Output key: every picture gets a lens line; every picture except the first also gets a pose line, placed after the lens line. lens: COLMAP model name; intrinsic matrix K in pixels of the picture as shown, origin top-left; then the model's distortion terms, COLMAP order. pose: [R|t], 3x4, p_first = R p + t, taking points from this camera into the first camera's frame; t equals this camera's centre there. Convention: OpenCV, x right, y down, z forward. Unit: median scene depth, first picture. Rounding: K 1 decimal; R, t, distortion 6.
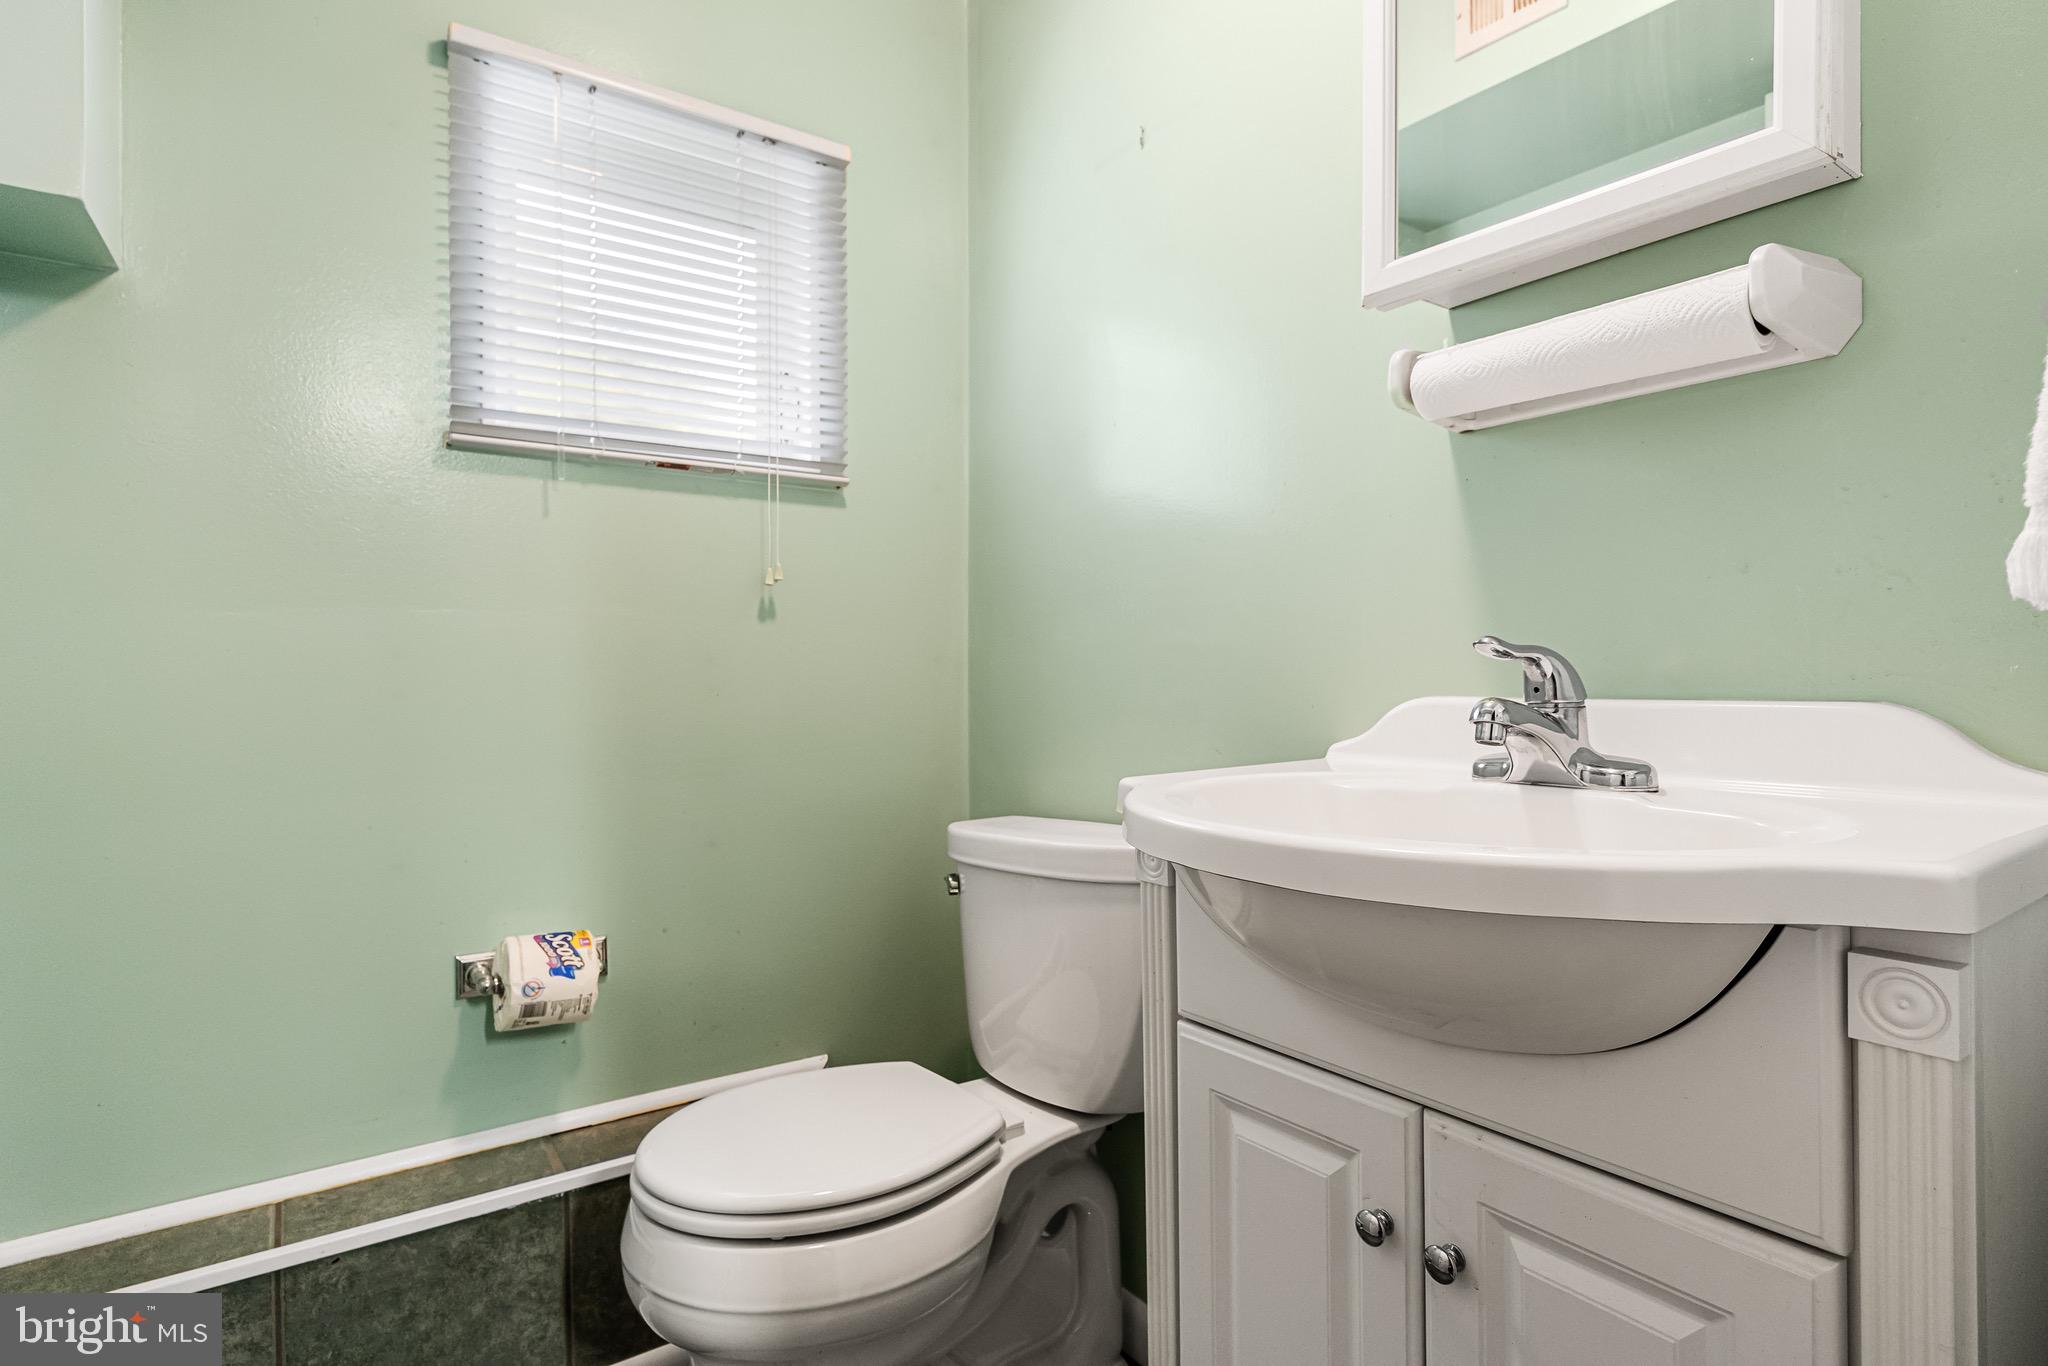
lens RADIAL K [[1058.4, 0, 1022.4], [0, 1058.4, 671.5], [0, 0, 1]] dist [-0.003594, -0.000234]
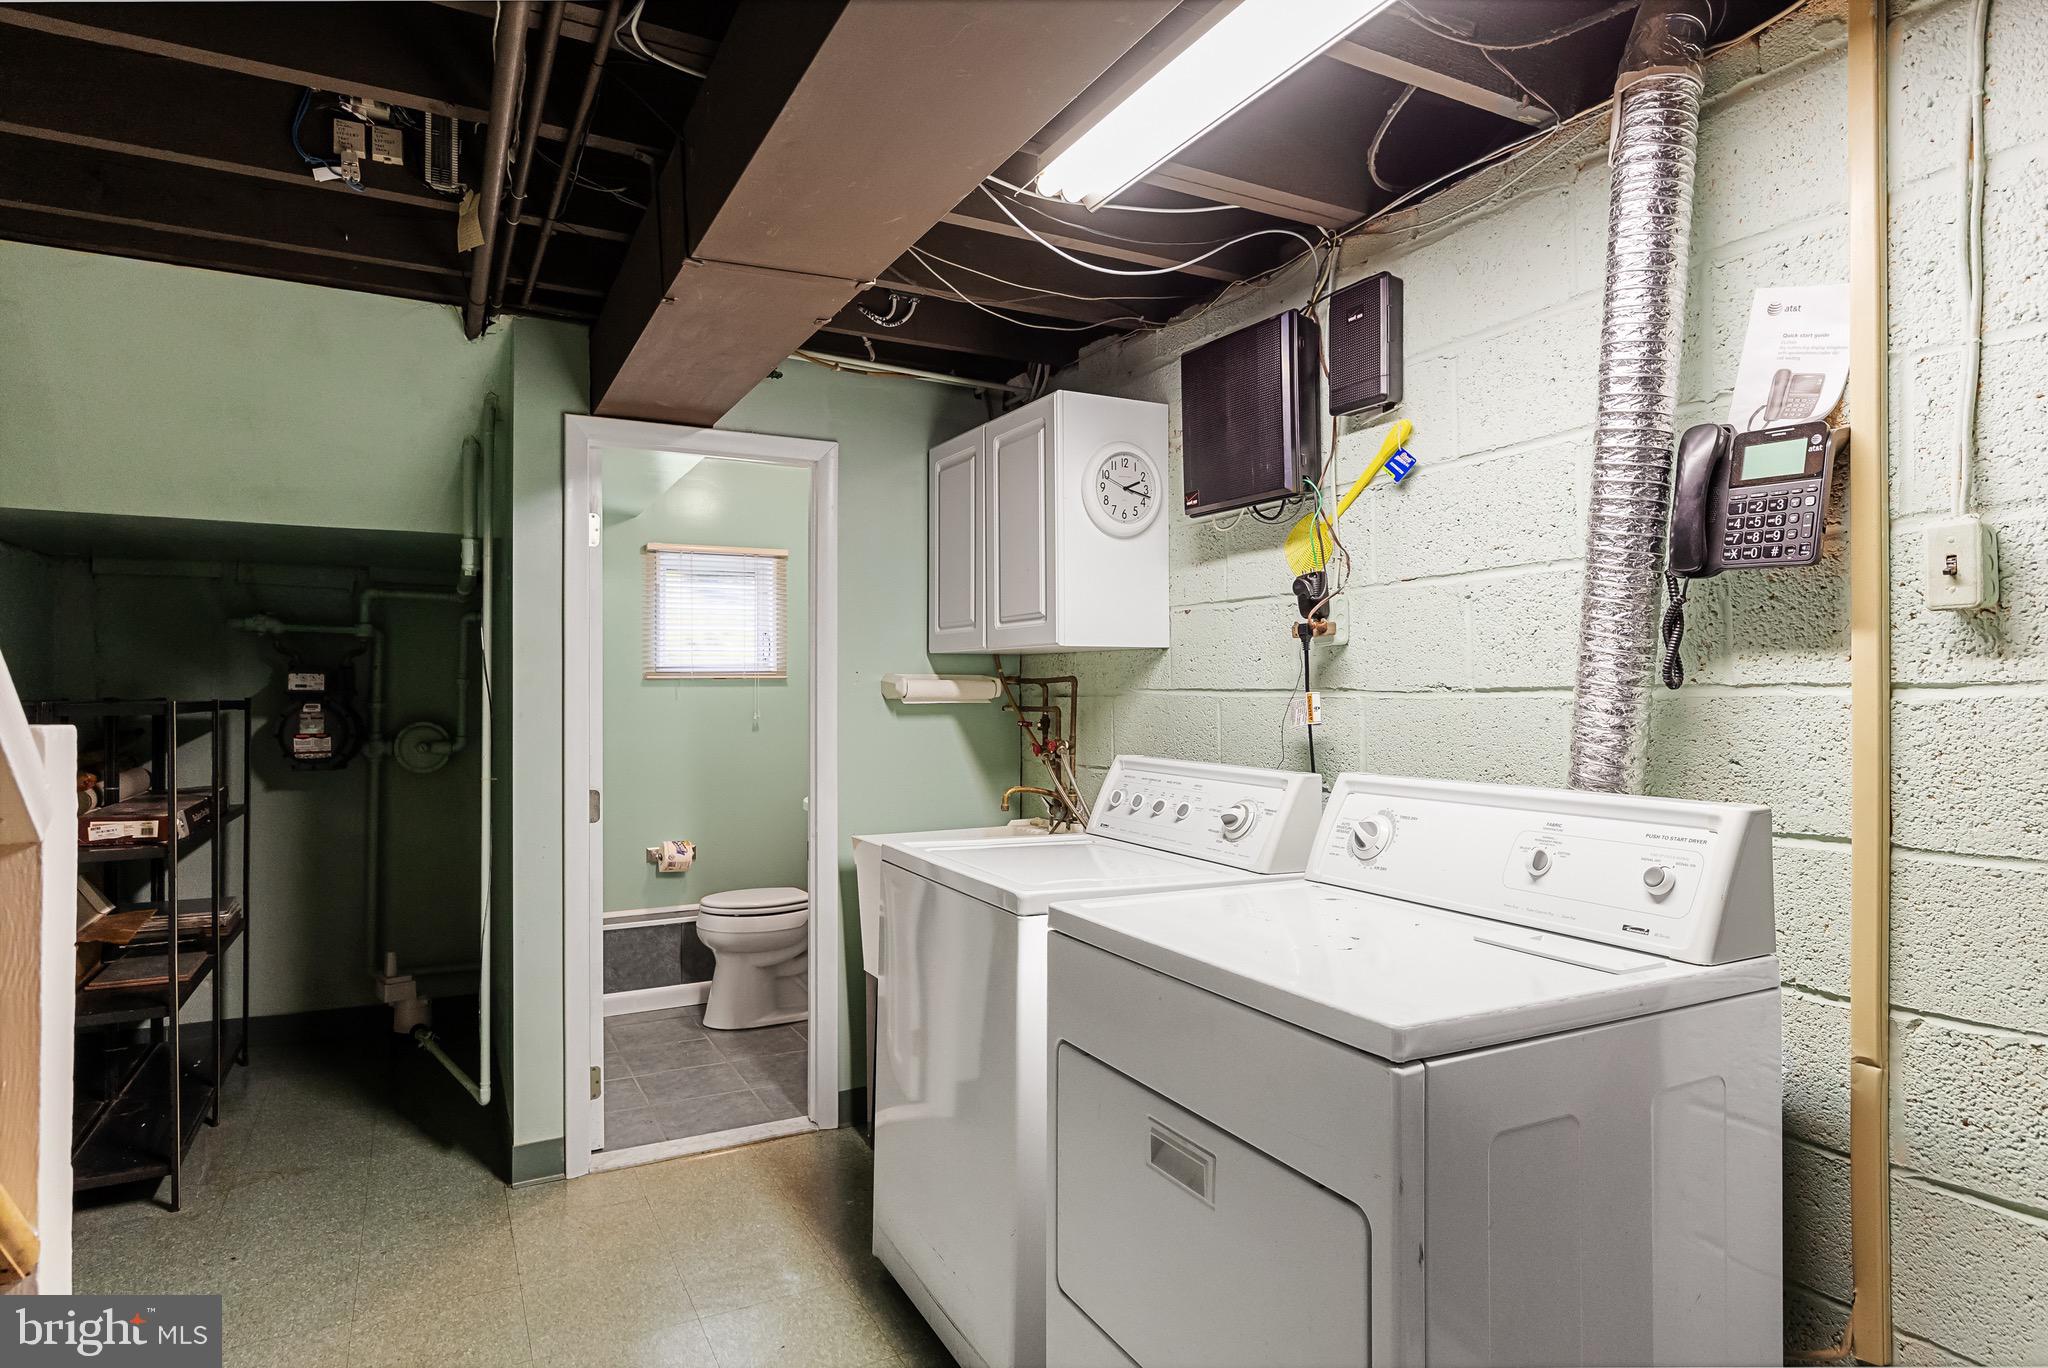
lens RADIAL K [[1139.4, 0, 1023.3], [0, 1139.4, 688.7], [0, 0, 1]] dist [-0.009424, 0.003141]
pose [[0.991024, 0.003421, -0.133642, 0.959132], [-0.003947, 0.999985, -0.003672, -0.177804], [0.133627, 0.004166, 0.991023, -2.075072]]
